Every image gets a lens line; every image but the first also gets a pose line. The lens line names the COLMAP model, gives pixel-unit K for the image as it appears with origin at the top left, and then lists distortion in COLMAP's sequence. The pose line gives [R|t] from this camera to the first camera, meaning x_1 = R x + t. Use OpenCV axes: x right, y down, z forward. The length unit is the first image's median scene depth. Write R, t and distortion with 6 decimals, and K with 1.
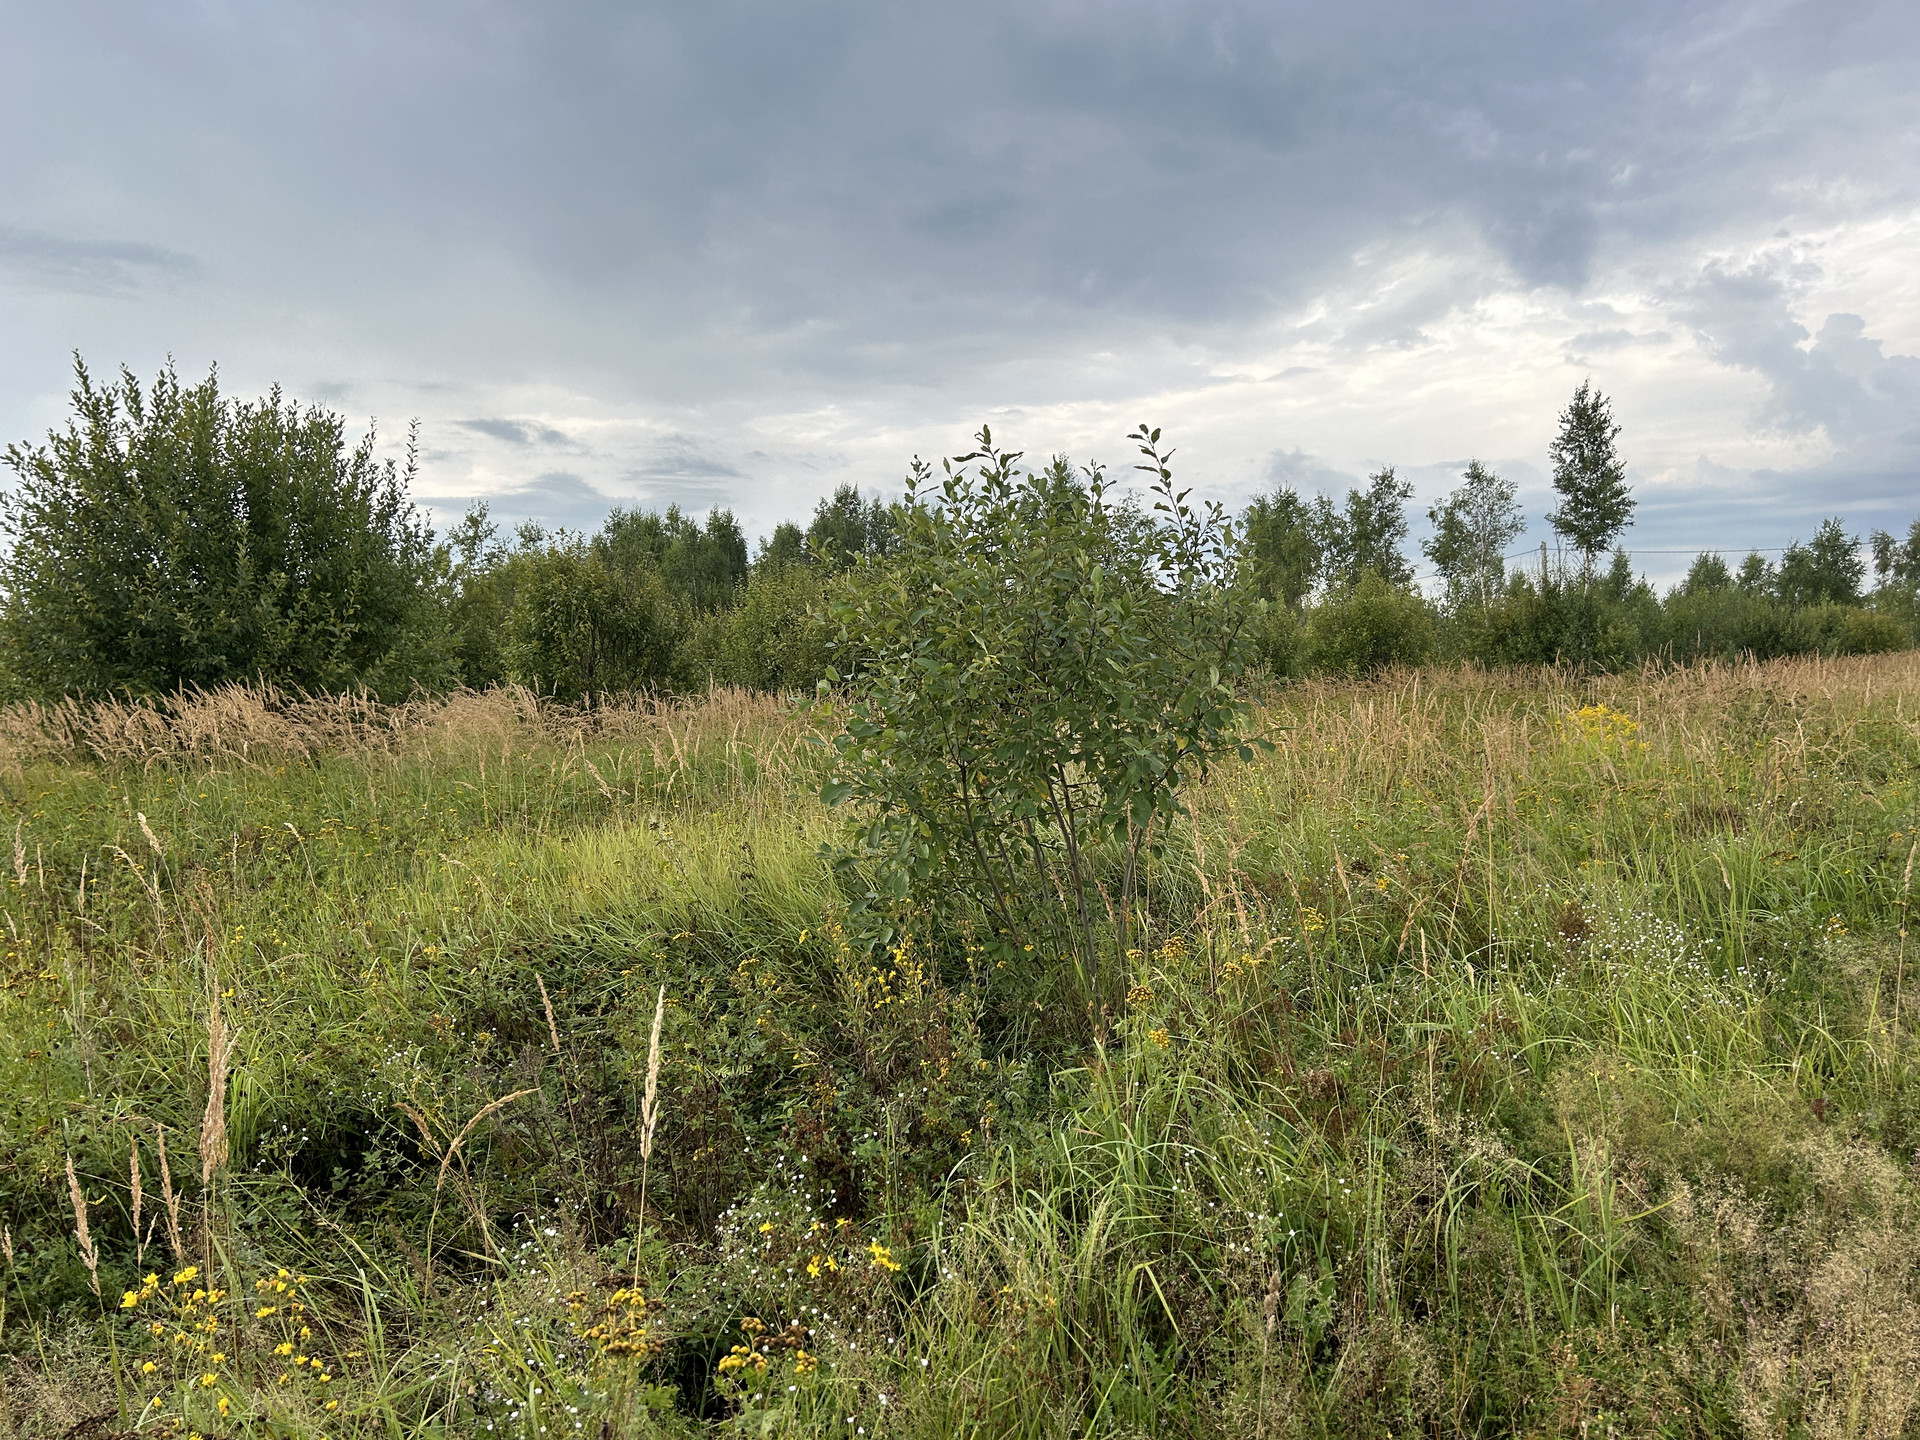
lens RADIAL K [[1425.0, 0, 968.8], [0, 1425.0, 723.1], [0, 0, 1]] dist [0.062640, -0.073645]
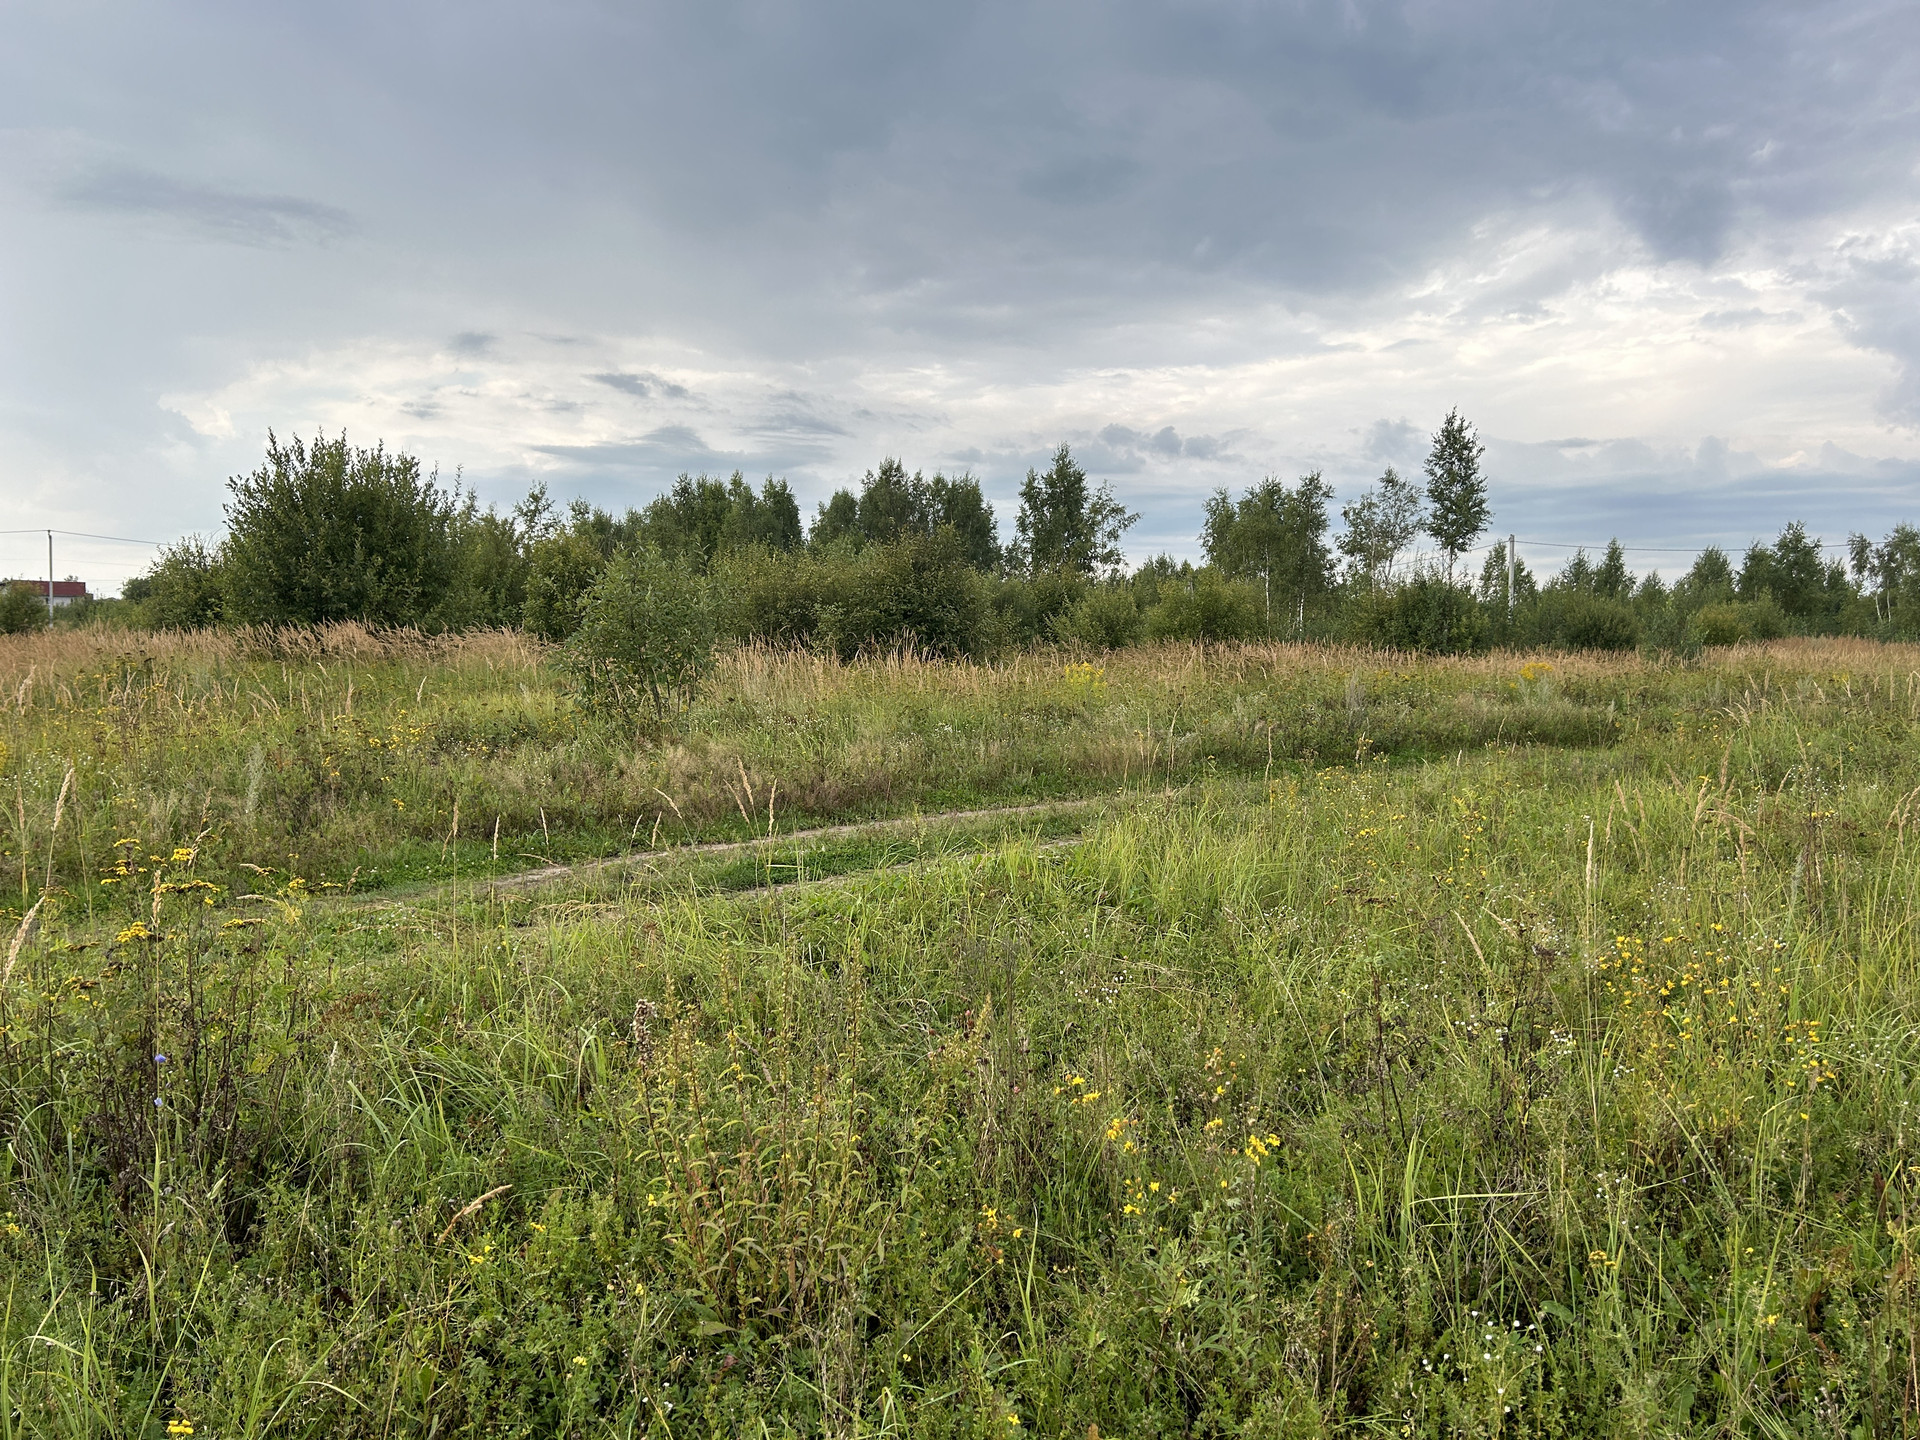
lens RADIAL K [[1425.0, 0, 970.6], [0, 1425.0, 714.8], [0, 0, 1]] dist [0.062640, -0.073645]
pose [[0.996598, 0.044516, -0.069353, 0.064898], [-0.042923, 0.998783, 0.024295, 0.002504], [0.070350, -0.021235, 0.997296, -0.122264]]
